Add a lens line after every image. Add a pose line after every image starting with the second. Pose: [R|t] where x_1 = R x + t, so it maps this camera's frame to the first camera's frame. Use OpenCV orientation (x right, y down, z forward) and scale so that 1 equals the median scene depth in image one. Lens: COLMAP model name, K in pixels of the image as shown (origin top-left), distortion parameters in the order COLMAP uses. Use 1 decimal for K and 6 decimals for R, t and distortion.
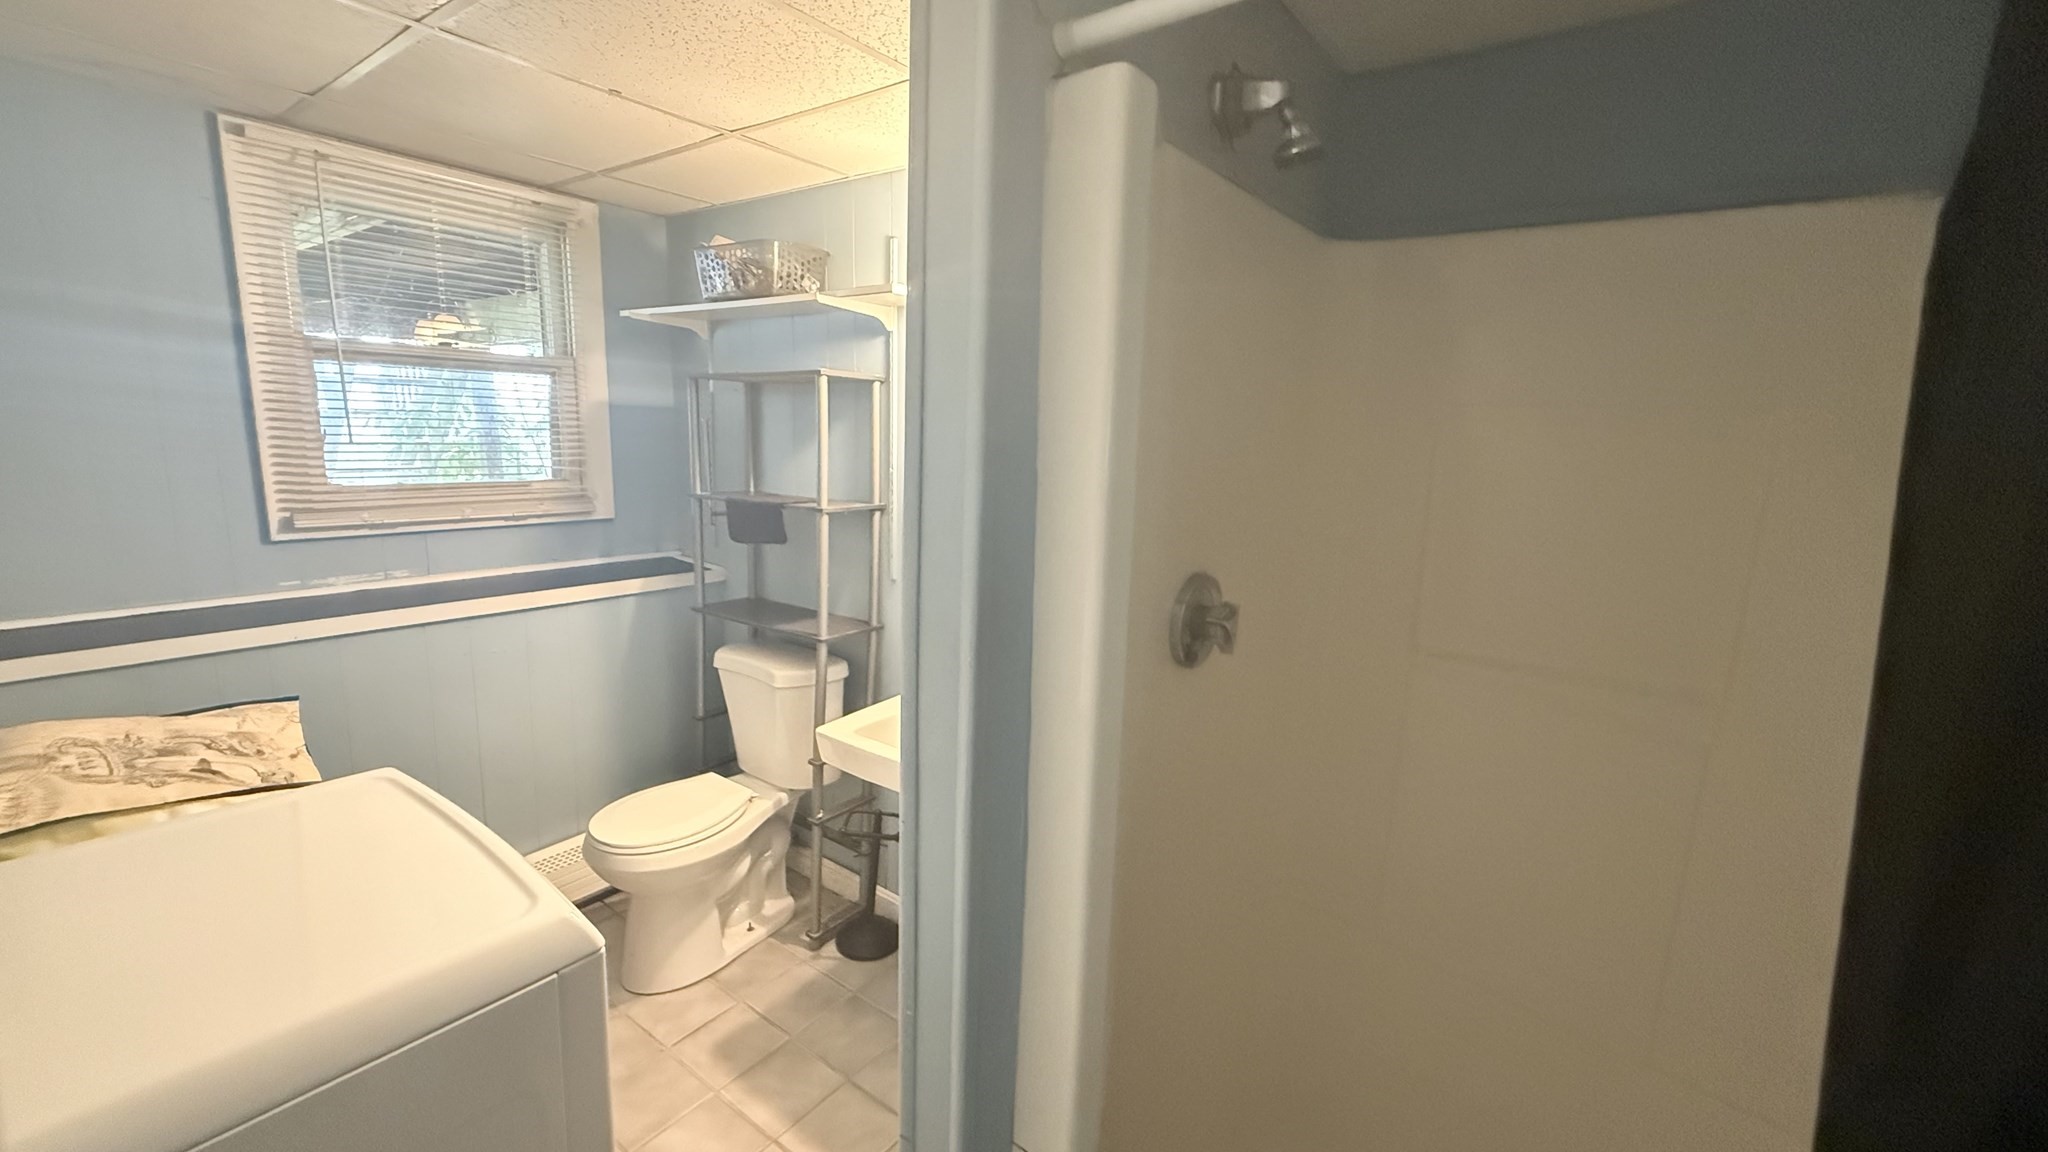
lens RADIAL K [[811.4, 0, 1024.0], [0, 811.4, 576.0], [0, 0, 1]] dist [-0.000534, 0.000115]
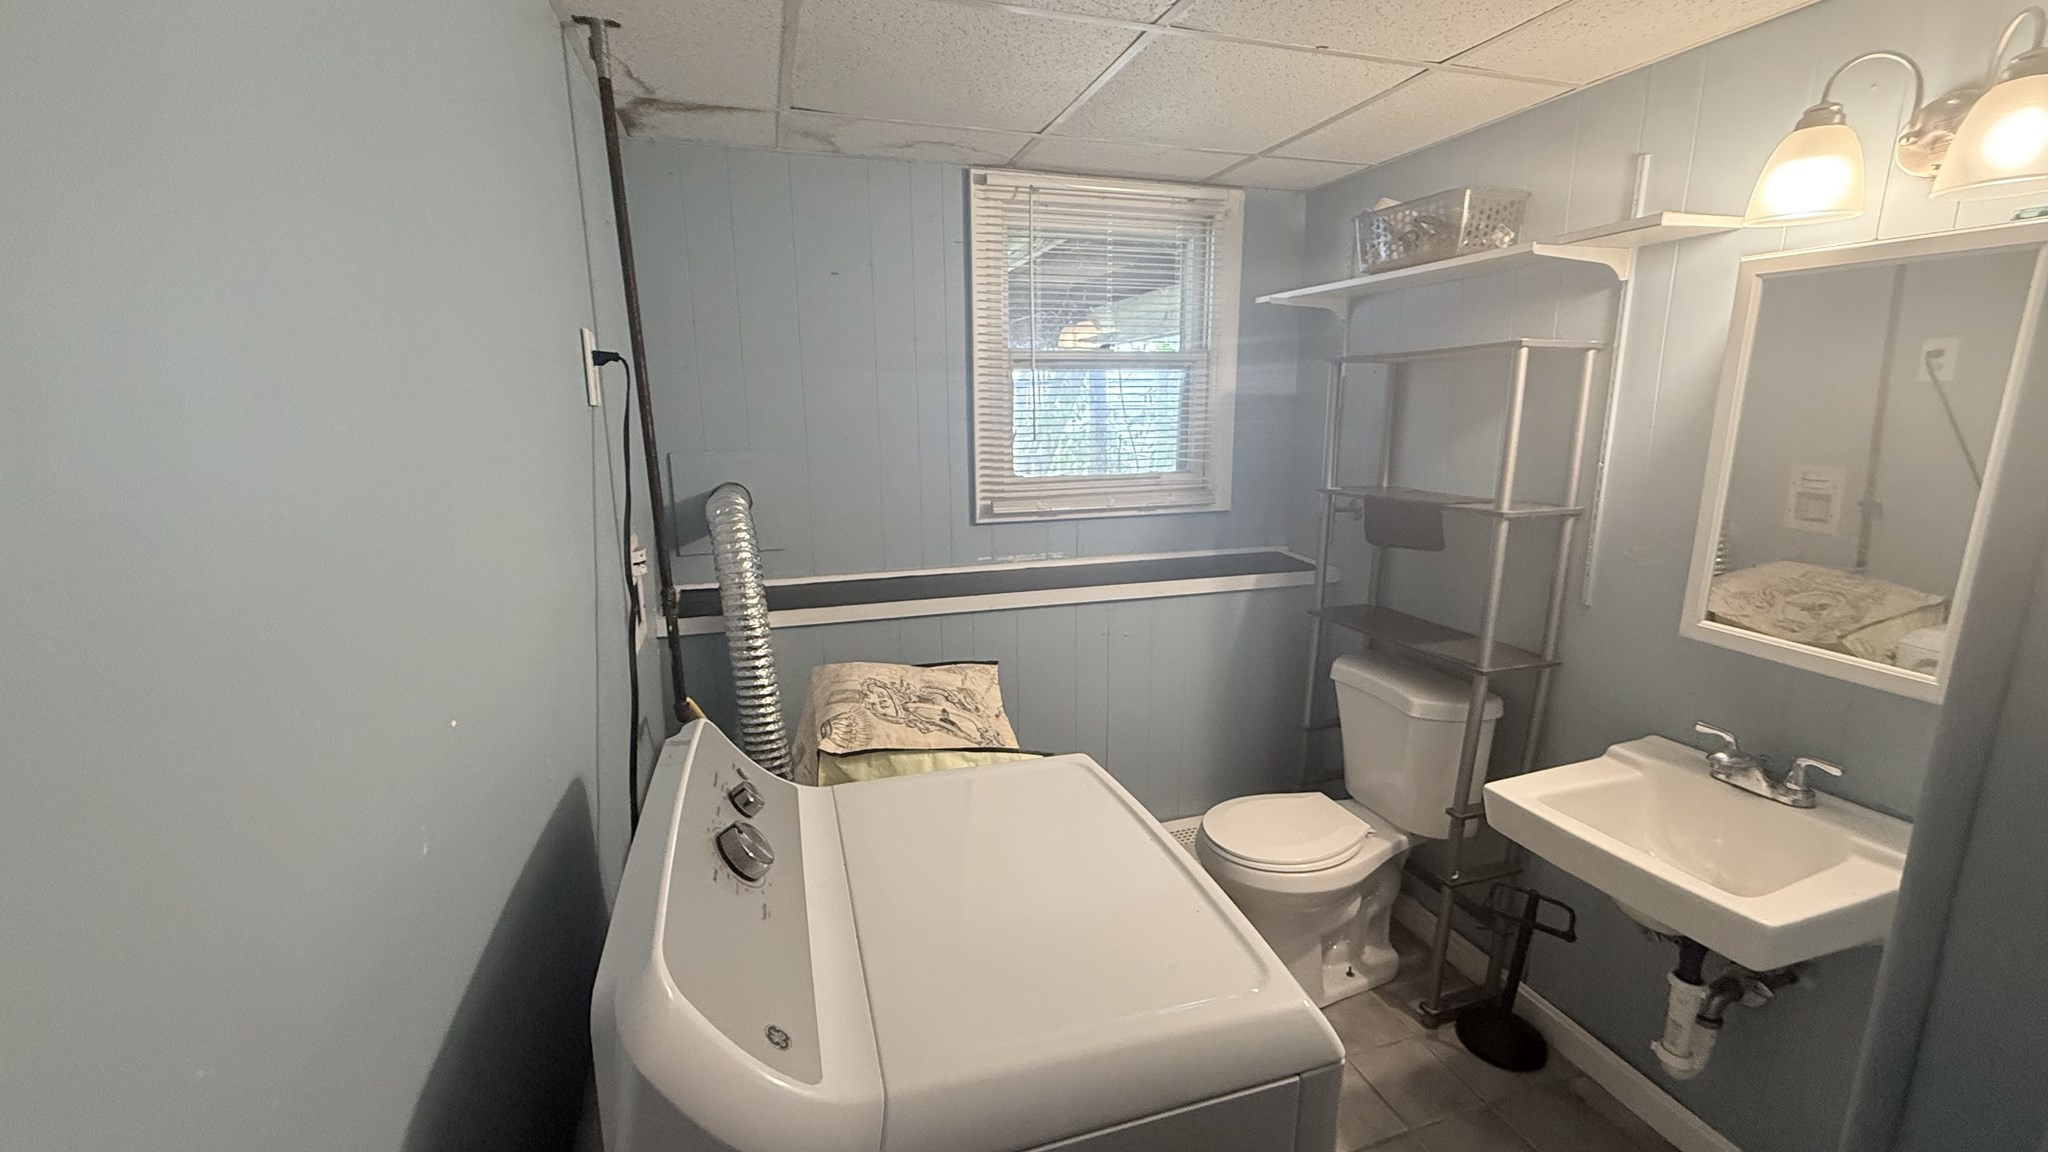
lens RADIAL K [[811.4, 0, 1024.0], [0, 811.4, 576.0], [0, 0, 1]] dist [-0.000534, 0.000115]
pose [[0.809601, 0.082060, -0.581216, -0.150616], [-0.068804, 0.996621, 0.044869, -0.022322], [0.582934, 0.003664, 0.812512, 0.057193]]
